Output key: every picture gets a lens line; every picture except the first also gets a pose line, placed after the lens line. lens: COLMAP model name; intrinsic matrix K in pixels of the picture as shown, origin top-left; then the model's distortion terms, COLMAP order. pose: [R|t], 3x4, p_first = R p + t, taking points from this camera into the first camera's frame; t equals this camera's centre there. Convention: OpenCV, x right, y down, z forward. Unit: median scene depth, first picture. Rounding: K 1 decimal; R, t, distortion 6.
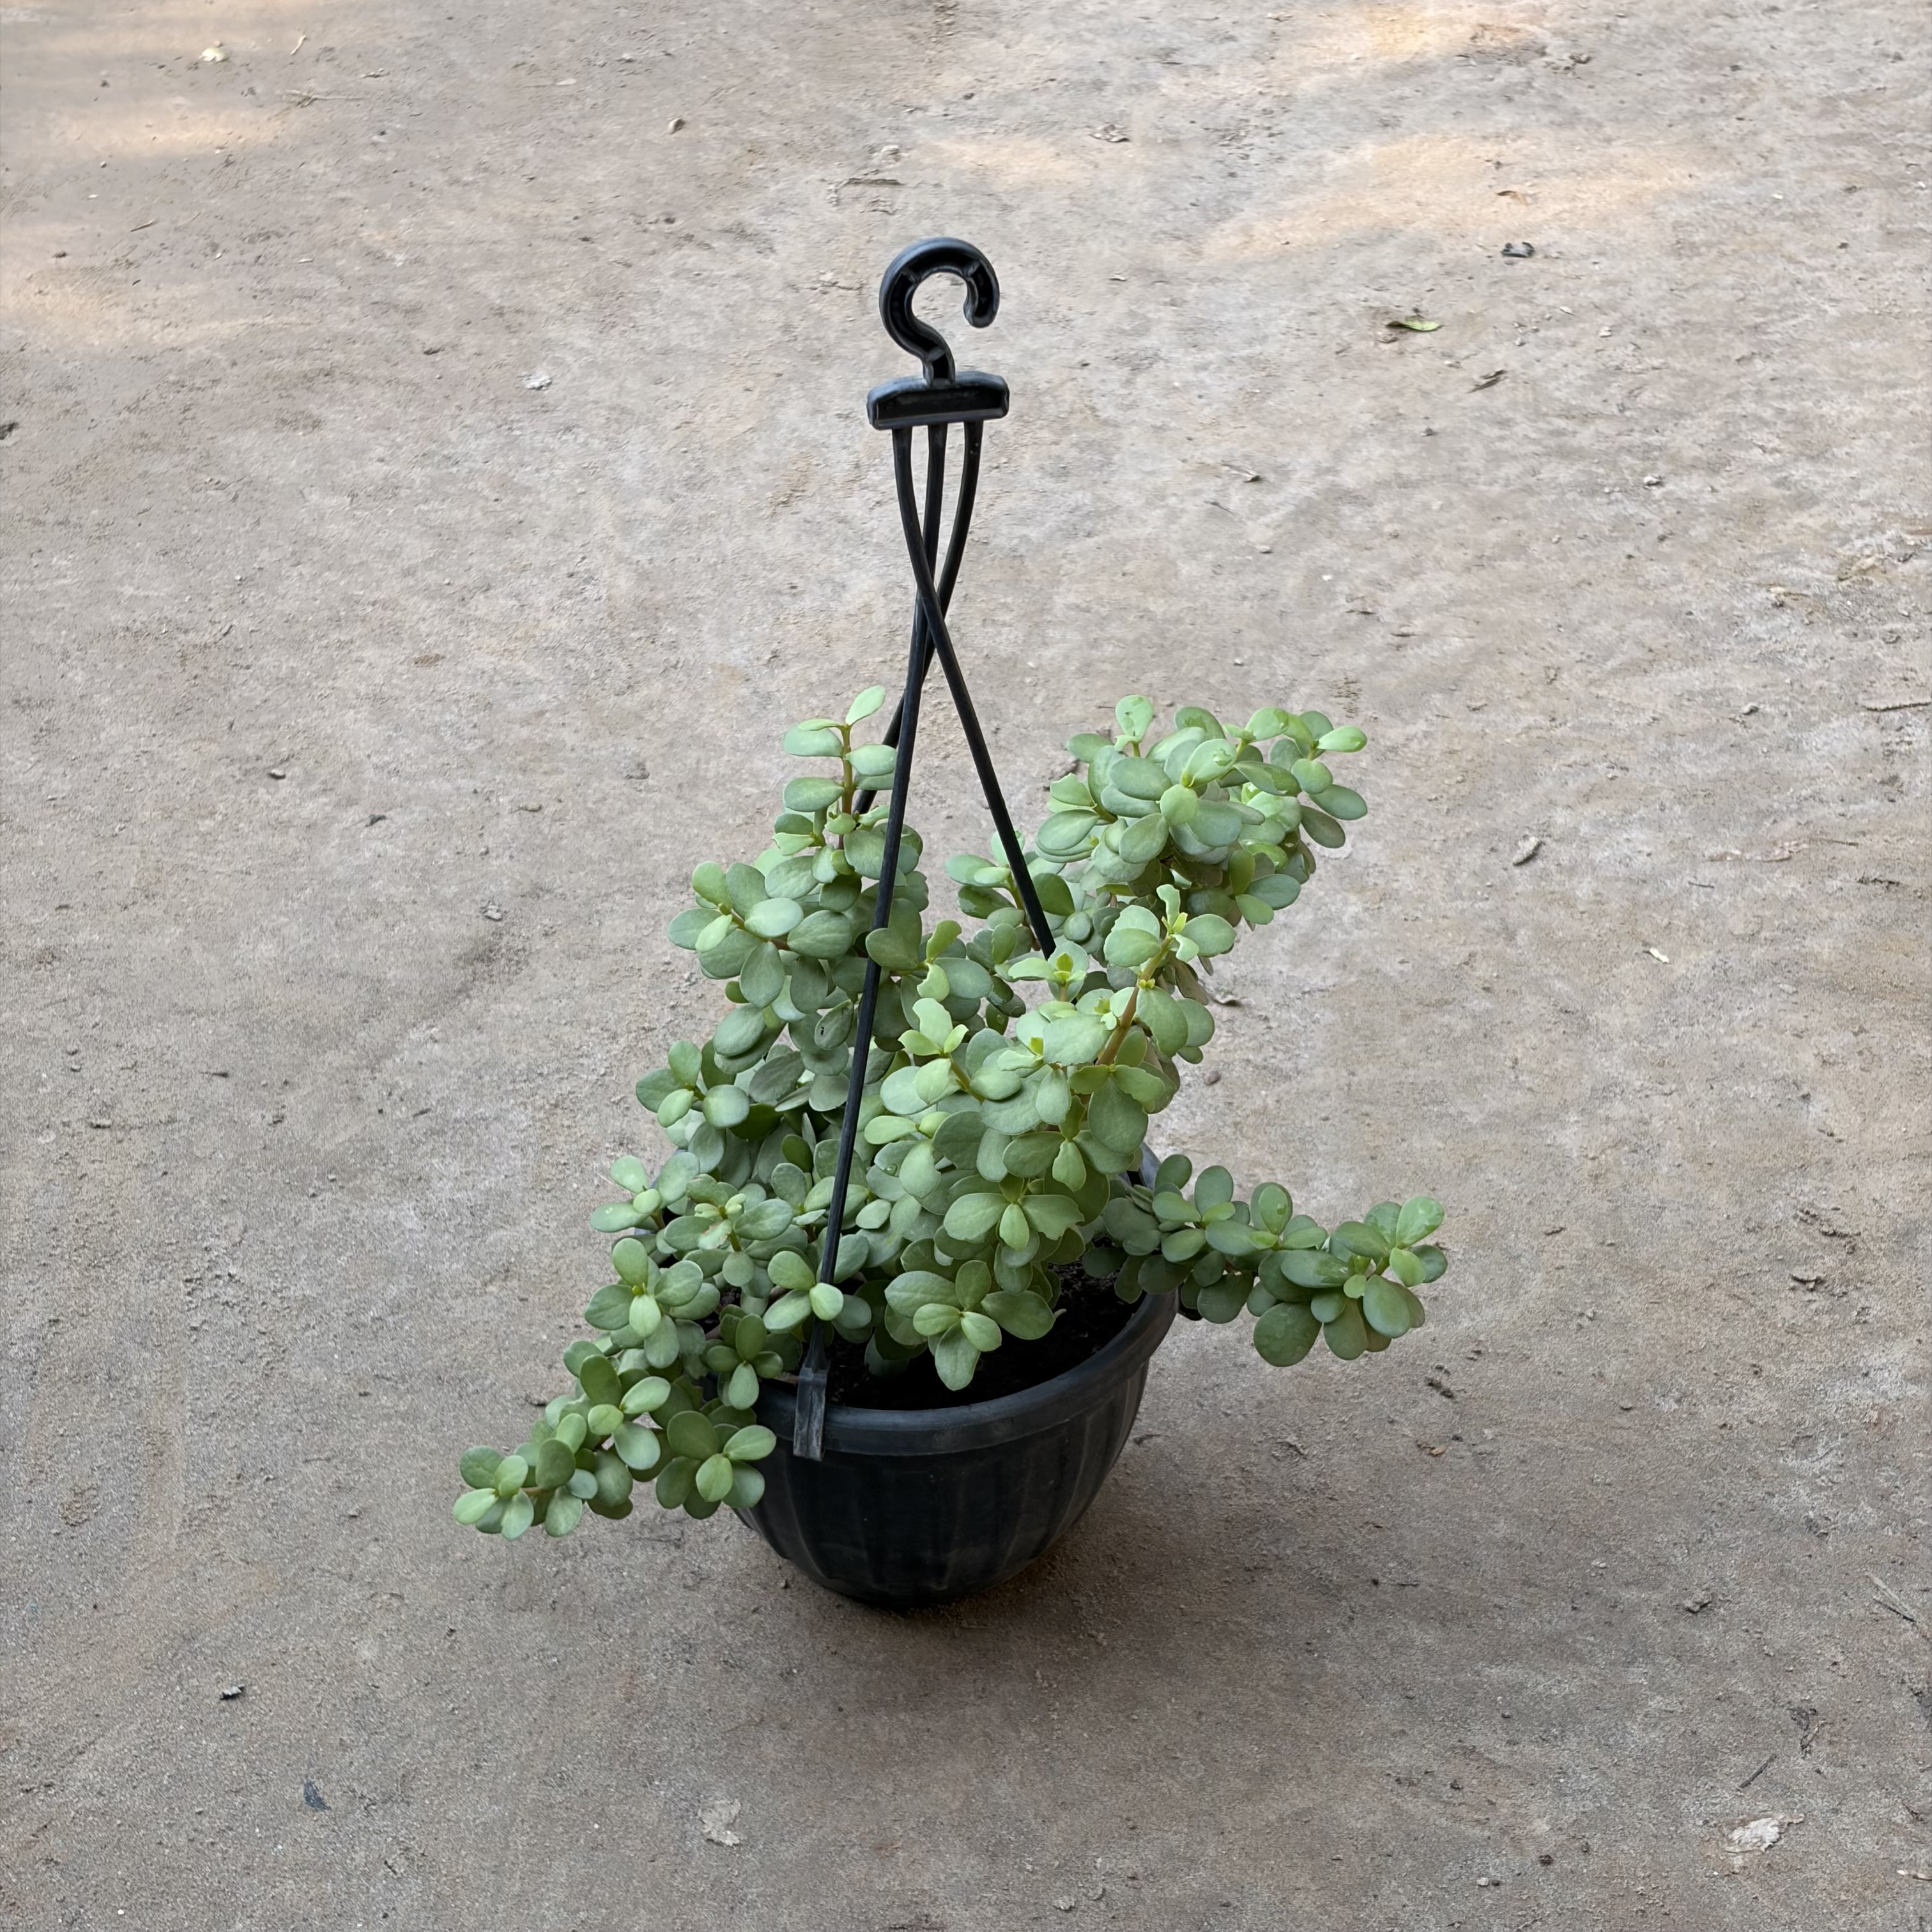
lens RADIAL K [[3915.2, 0, 983.5], [0, 3915.2, 997.1], [0, 0, 1]] dist [0.255255, -1.121850]
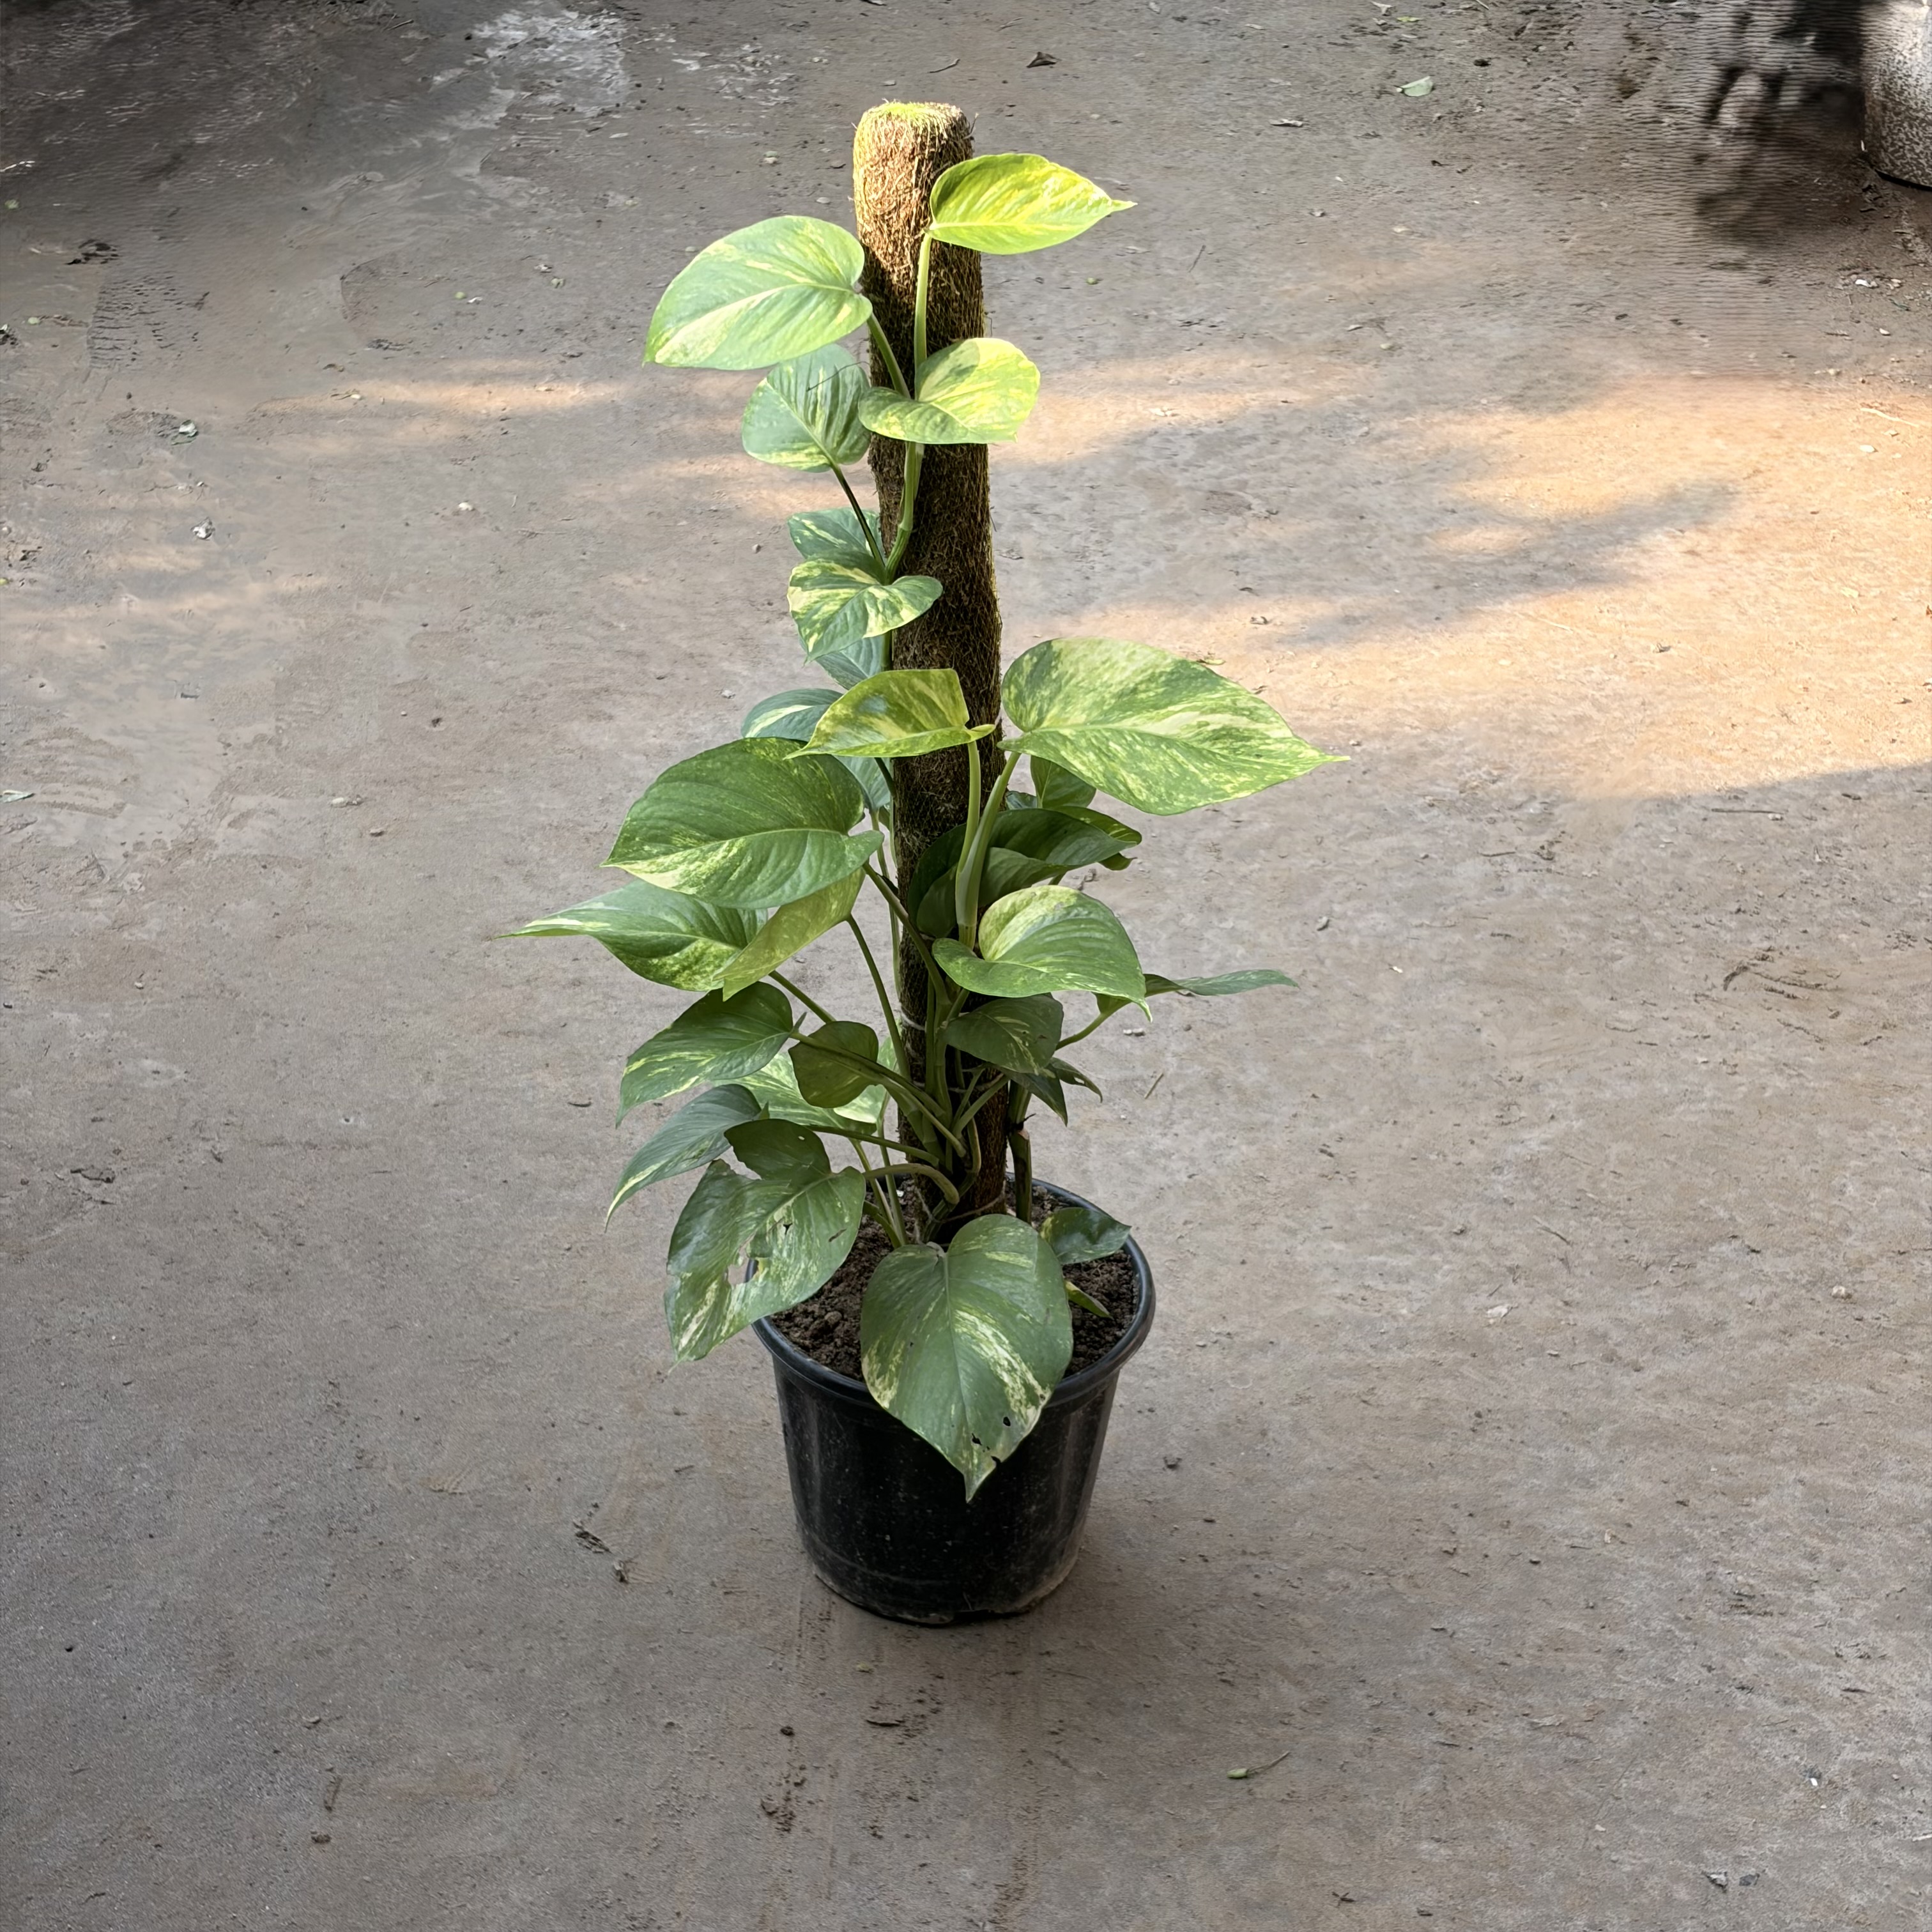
lens RADIAL K [[3915.2, 0, 983.5], [0, 3915.2, 997.1], [0, 0, 1]] dist [0.255255, -1.121850]
pose [[0.988906, -0.015434, 0.147737, -0.289773], [0.029624, 0.995099, -0.094339, 0.163319], [-0.145557, 0.097669, 0.984517, -0.805847]]
